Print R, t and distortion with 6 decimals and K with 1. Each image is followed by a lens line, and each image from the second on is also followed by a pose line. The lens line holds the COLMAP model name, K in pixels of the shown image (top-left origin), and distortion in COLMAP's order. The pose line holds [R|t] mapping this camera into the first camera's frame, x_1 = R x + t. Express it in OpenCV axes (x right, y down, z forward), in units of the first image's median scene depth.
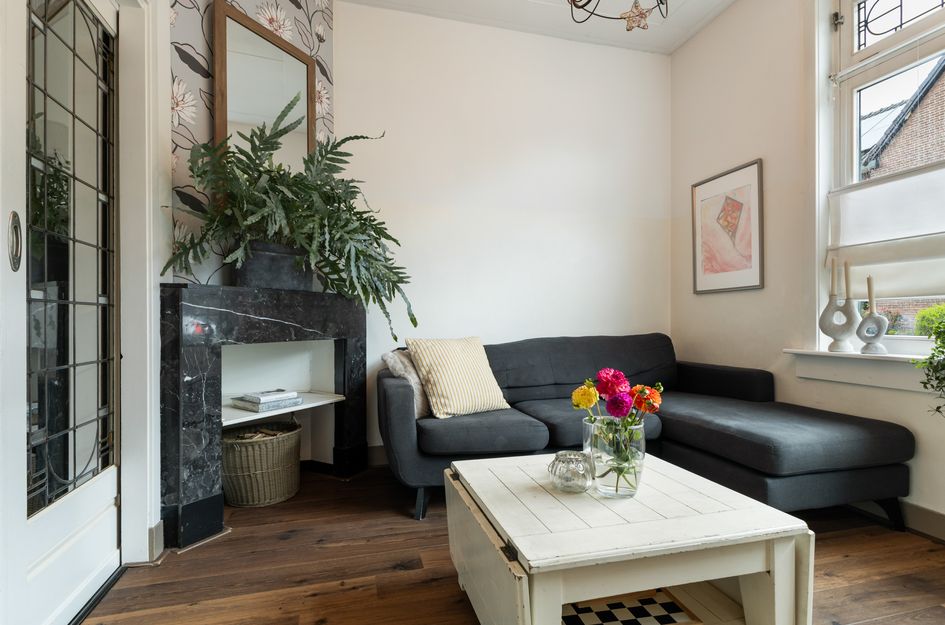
lens RADIAL K [[487.2, 0, 472.0], [0, 487.2, 322.2], [0, 0, 1]] dist [0.020413, -0.000117]
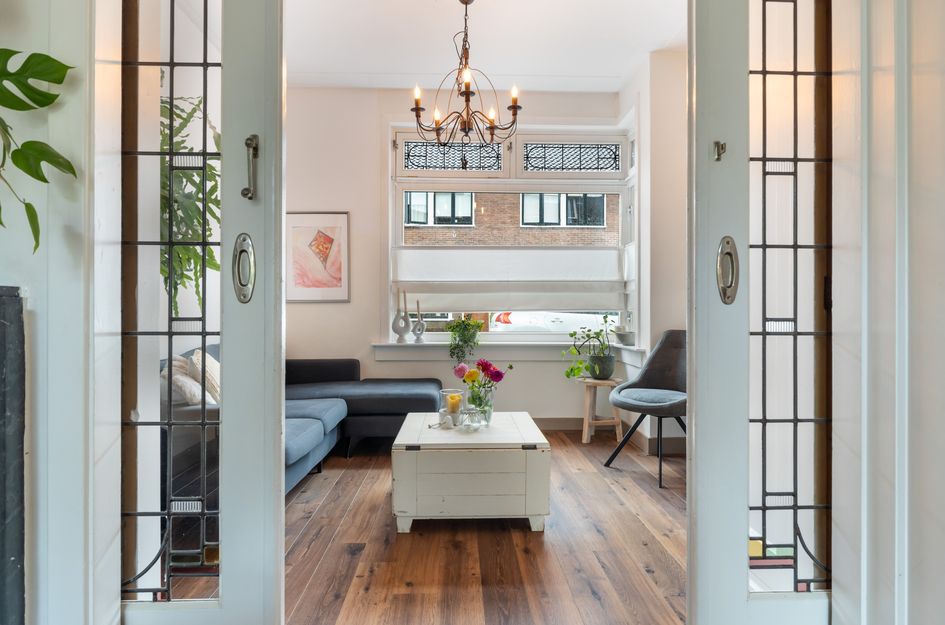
lens RADIAL K [[525.6, 0, 478.2], [0, 525.6, 306.5], [0, 0, 1]] dist [0.157909, -0.000134]
pose [[0.243882, 0.011823, 0.969733, -0.976930], [-0.003859, 0.999930, -0.011221, -0.047052], [-0.969797, -0.001006, 0.243910, 0.299221]]
